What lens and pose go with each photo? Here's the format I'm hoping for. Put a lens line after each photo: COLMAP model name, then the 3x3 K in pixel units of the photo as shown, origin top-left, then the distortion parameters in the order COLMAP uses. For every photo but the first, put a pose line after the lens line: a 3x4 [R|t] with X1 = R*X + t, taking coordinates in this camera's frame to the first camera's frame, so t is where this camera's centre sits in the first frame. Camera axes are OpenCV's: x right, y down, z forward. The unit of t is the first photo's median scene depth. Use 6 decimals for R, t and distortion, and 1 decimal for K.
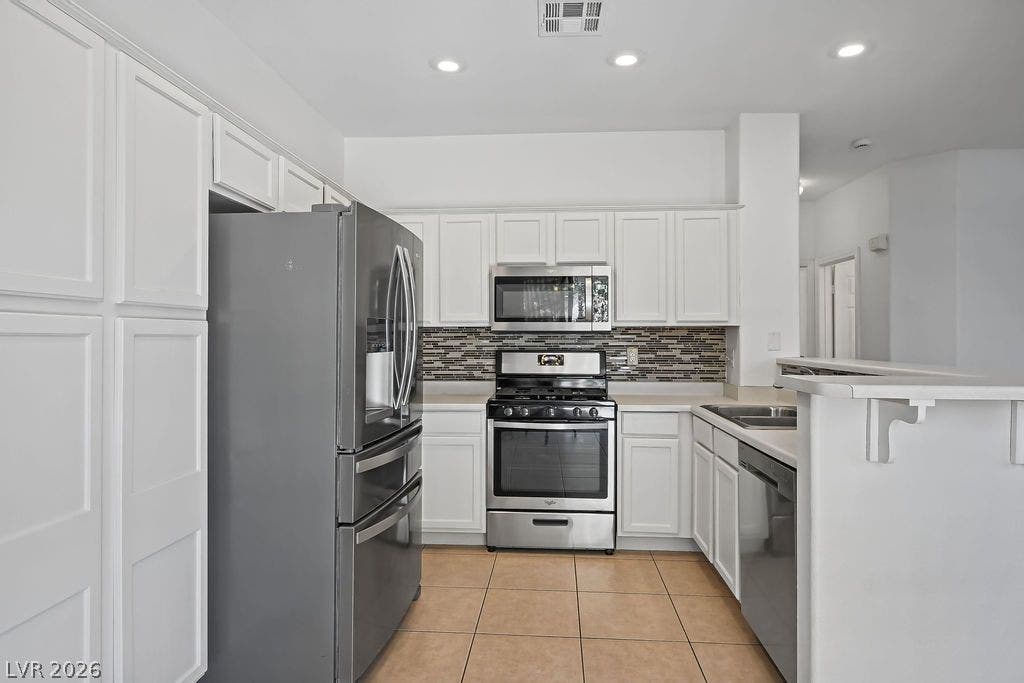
lens RADIAL K [[572.5, 0, 512.0], [0, 572.5, 341.5], [0, 0, 1]] dist [0.000686, 0.000582]
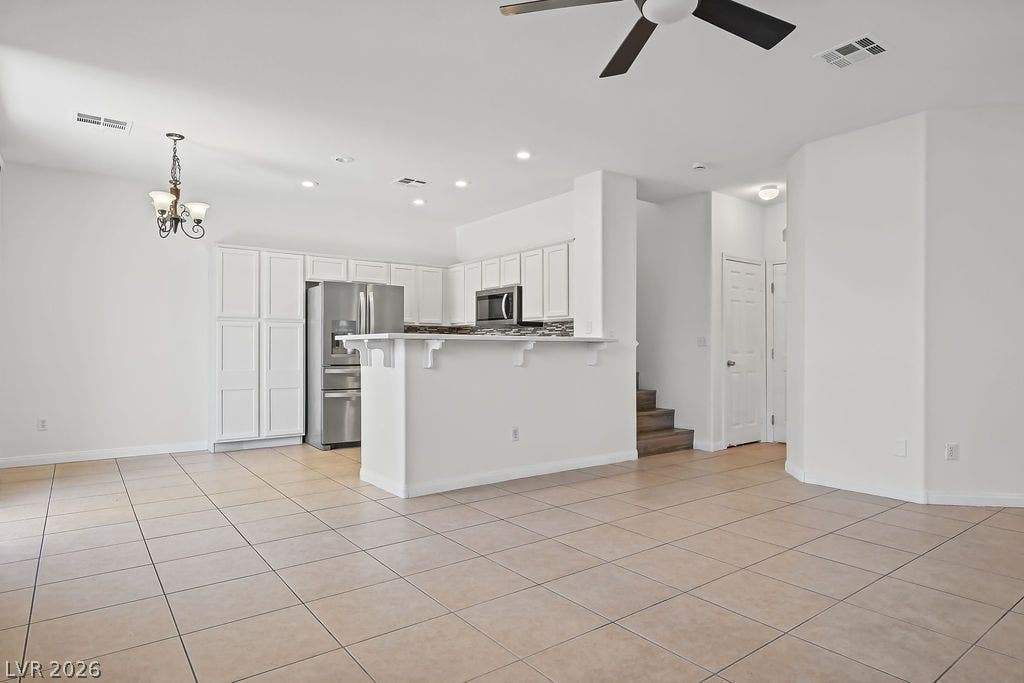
lens RADIAL K [[587.8, 0, 516.9], [0, 587.8, 344.2], [0, 0, 1]] dist [0.002723, 0.002480]
pose [[0.675596, -0.003113, -0.737265, 1.335804], [-0.007203, 0.999915, -0.010822, 0.054417], [0.737237, 0.012622, 0.675517, -0.161900]]
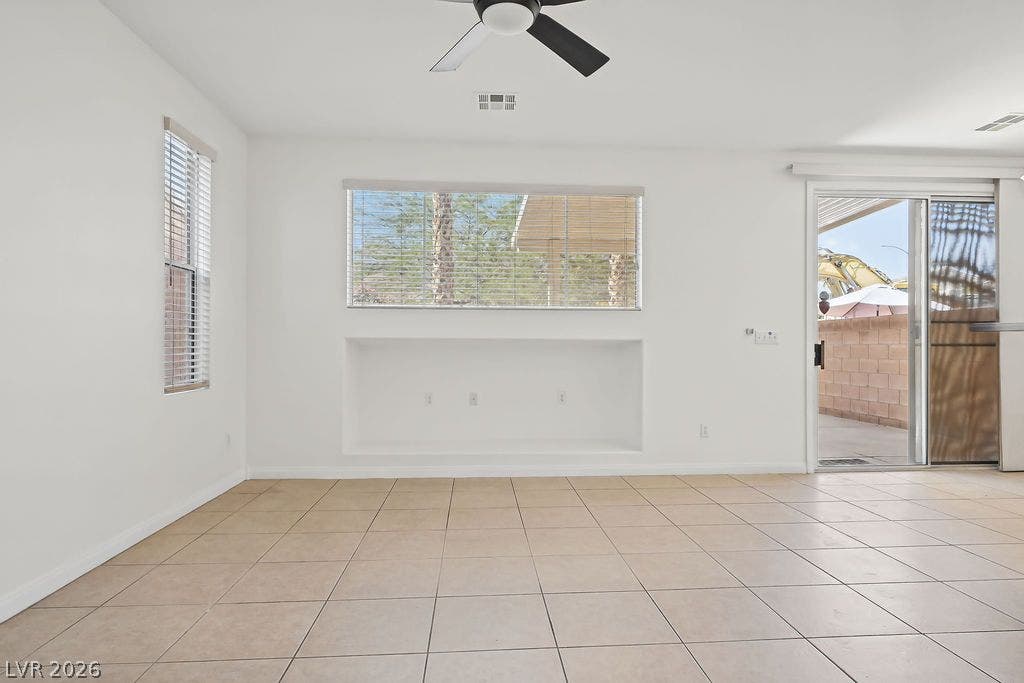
lens RADIAL K [[601.5, 0, 531.4], [0, 601.5, 342.4], [0, 0, 1]] dist [0.001024, 0.000670]
pose [[-0.984911, -0.001799, -0.173054, 1.081054], [-0.003210, 0.999964, 0.007871, 0.040153], [0.173034, 0.008308, -0.984881, 0.953952]]
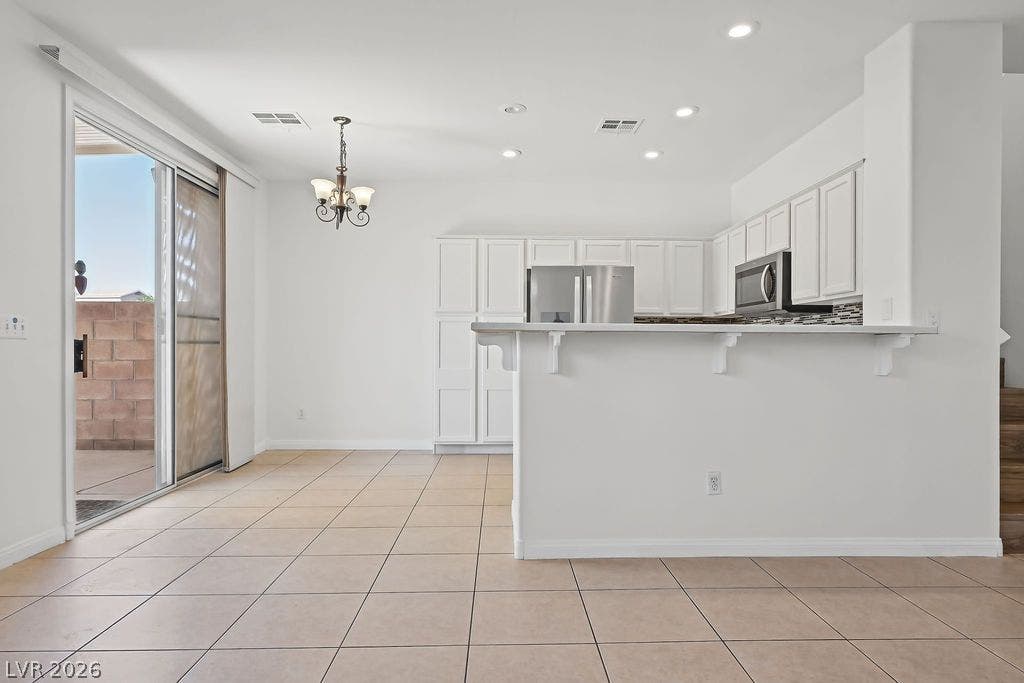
lens RADIAL K [[587.8, 0, 516.9], [0, 587.8, 344.2], [0, 0, 1]] dist [0.002723, 0.002480]
pose [[0.119802, -0.001454, -0.992797, 1.153687], [-0.010669, 0.999939, -0.002752, 0.053683], [0.992740, 0.010922, 0.119779, 0.315552]]
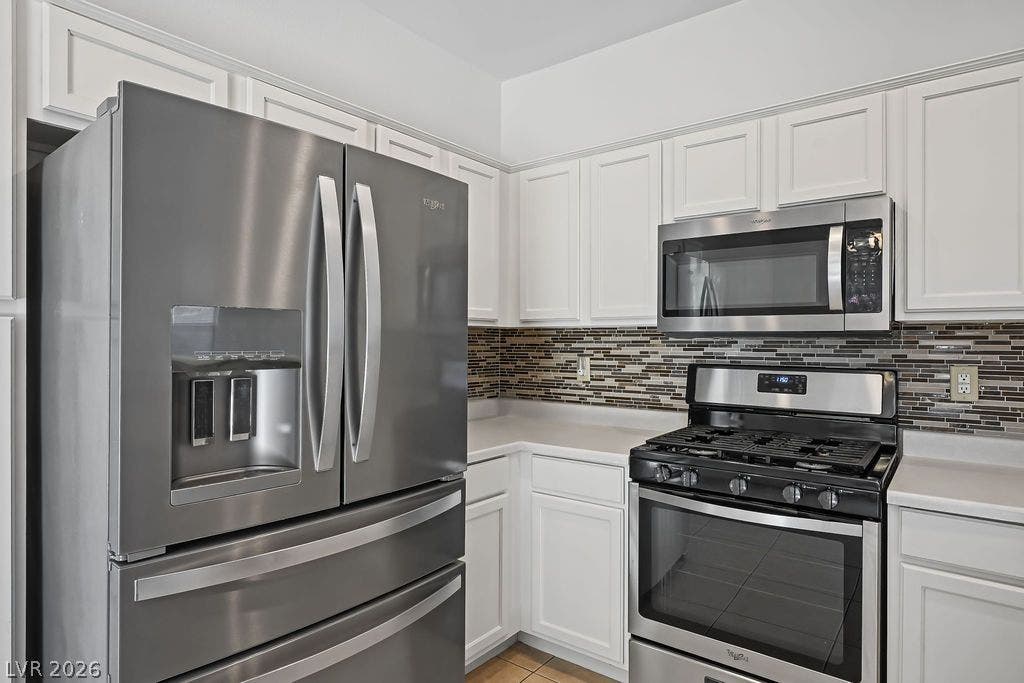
lens RADIAL K [[587.8, 0, 516.9], [0, 587.8, 344.2], [0, 0, 1]] dist [0.002723, 0.002480]
pose [[0.843651, 0.006415, -0.536853, 0.159289], [-0.008753, 0.999960, -0.001807, -0.003207], [0.536820, 0.006224, 0.843674, 0.372282]]
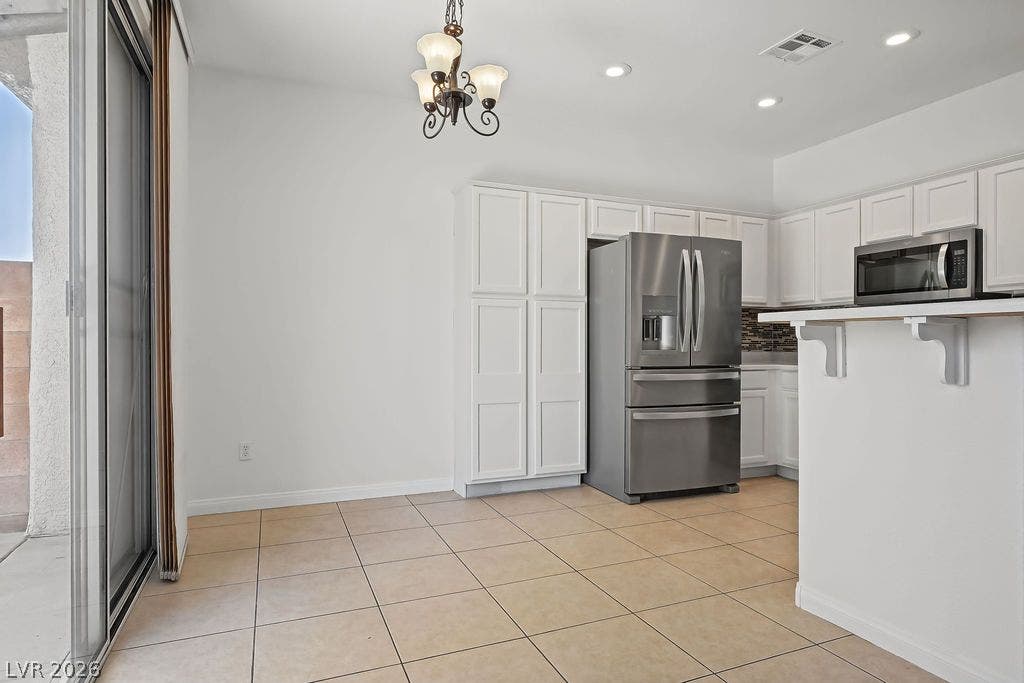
lens RADIAL K [[587.8, 0, 516.9], [0, 587.8, 344.2], [0, 0, 1]] dist [0.002723, 0.002480]
pose [[0.477042, 0.003886, -0.878872, 0.611602], [-0.009208, 0.999957, -0.000577, 0.060676], [0.878832, 0.008368, 0.477058, -0.114518]]
